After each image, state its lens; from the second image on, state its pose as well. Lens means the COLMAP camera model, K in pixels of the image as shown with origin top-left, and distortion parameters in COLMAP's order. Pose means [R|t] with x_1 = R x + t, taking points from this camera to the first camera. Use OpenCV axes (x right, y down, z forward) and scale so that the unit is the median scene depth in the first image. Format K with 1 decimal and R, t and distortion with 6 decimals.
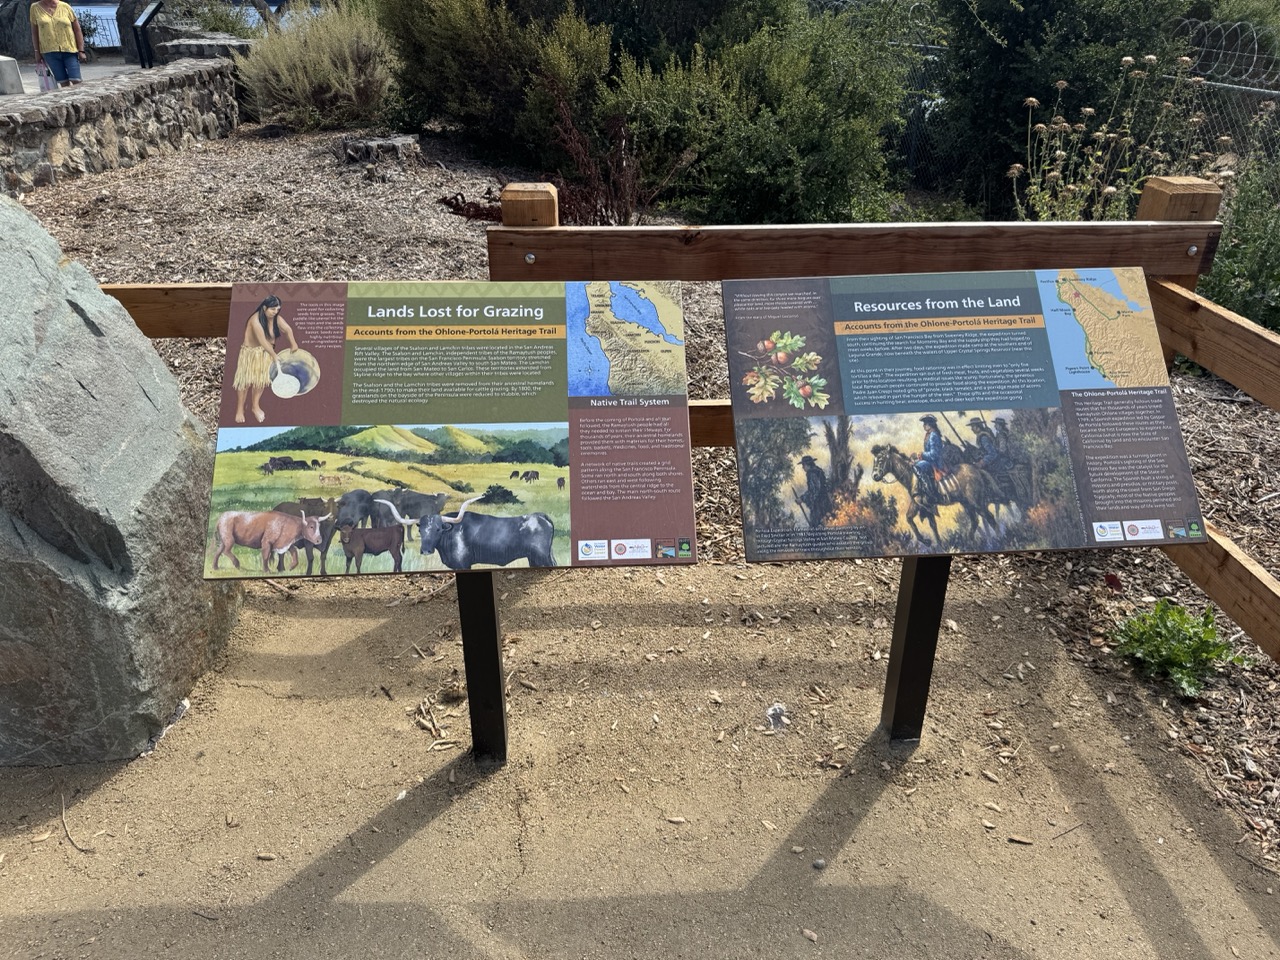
lens RADIAL K [[898.0, 0, 640.0], [0, 898.0, 480.0], [0, 0, 1]] dist [0.135004, -0.210520]
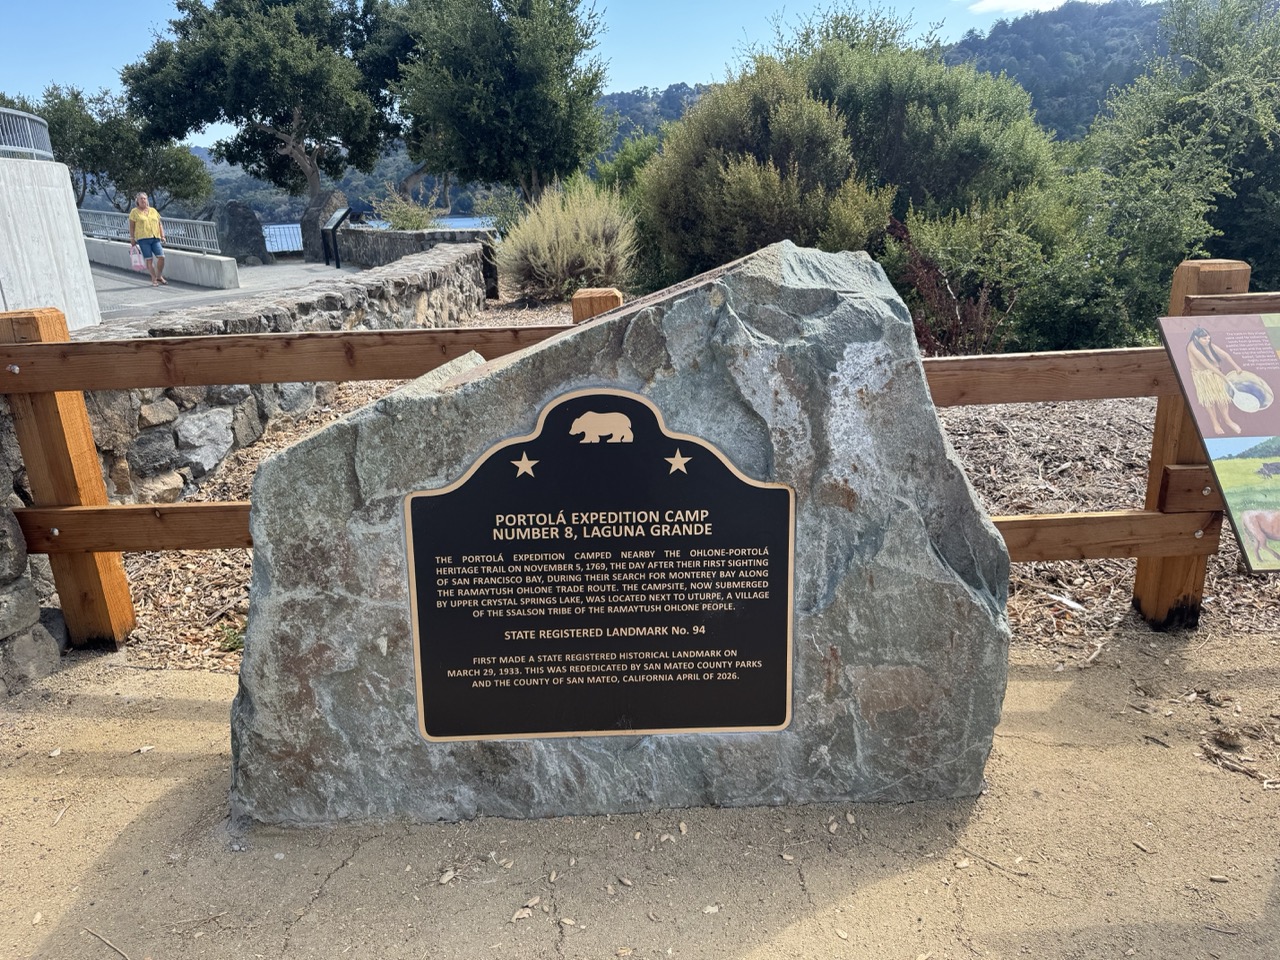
lens RADIAL K [[898.0, 0, 640.0], [0, 898.0, 480.0], [0, 0, 1]] dist [0.135004, -0.210520]
pose [[0.997120, -0.029239, -0.069972, -0.880303], [0.015665, 0.982198, -0.187195, 0.152578], [0.074200, 0.185560, 0.979828, -0.081092]]
